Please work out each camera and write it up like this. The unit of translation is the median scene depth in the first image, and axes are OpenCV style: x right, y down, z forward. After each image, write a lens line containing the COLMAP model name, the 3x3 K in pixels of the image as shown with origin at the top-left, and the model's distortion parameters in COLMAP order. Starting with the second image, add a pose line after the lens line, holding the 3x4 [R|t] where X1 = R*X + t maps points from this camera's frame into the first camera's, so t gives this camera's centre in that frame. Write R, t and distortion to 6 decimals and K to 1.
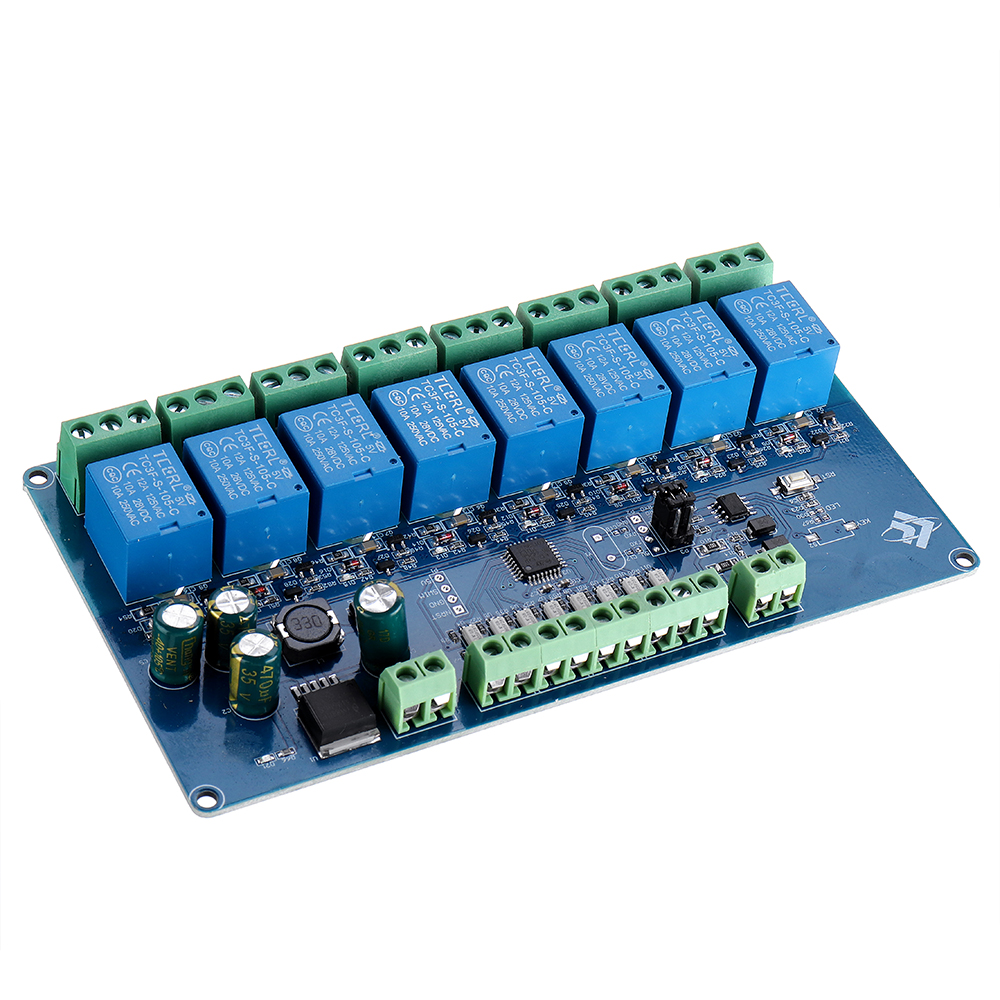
lens RADIAL K [[2942.3, 0, 515.5], [0, 2942.3, 497.6], [0, 0, 1]] dist [0.192082, 0.859275]
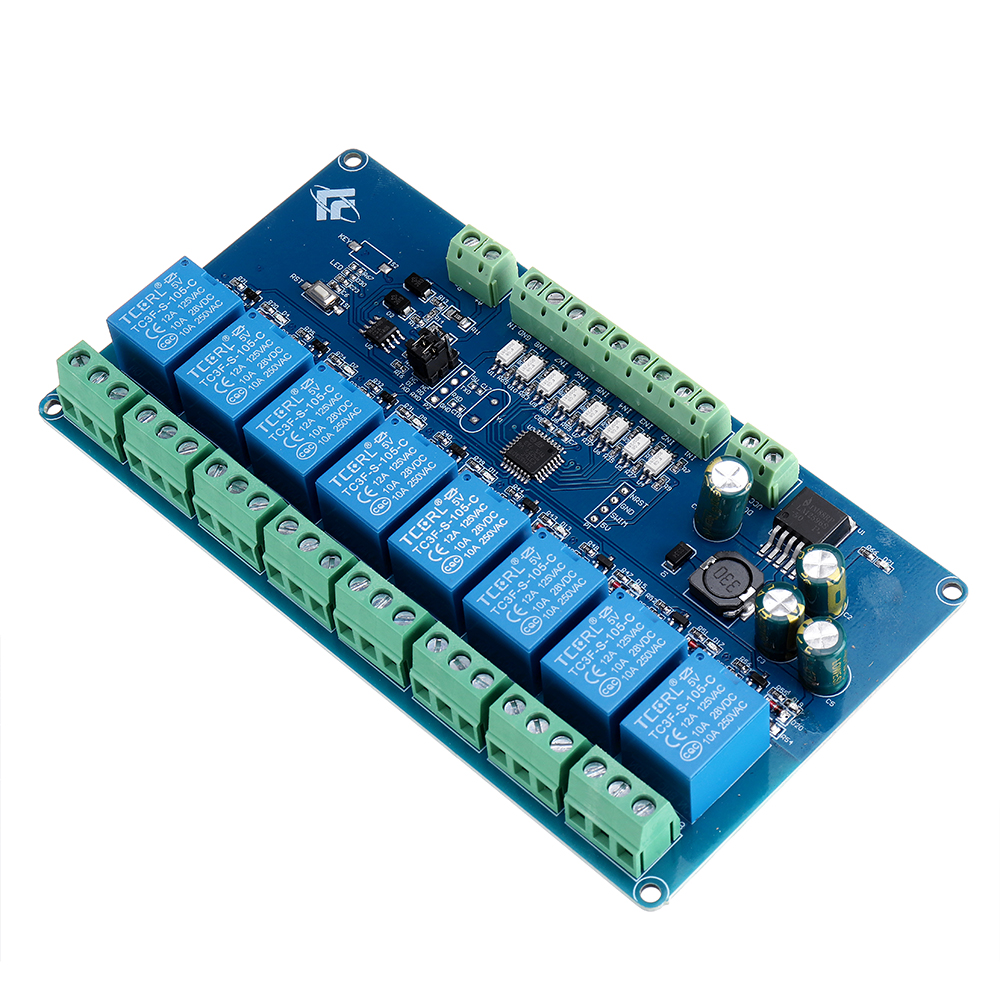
lens RADIAL K [[2942.3, 0, 515.5], [0, 2942.3, 497.6], [0, 0, 1]] dist [0.192082, 0.859275]
pose [[-0.341305, -0.826209, 0.448206, -0.460294], [0.698471, 0.096166, 0.709148, -0.703444], [-0.629007, 0.555095, 0.544261, 0.466925]]
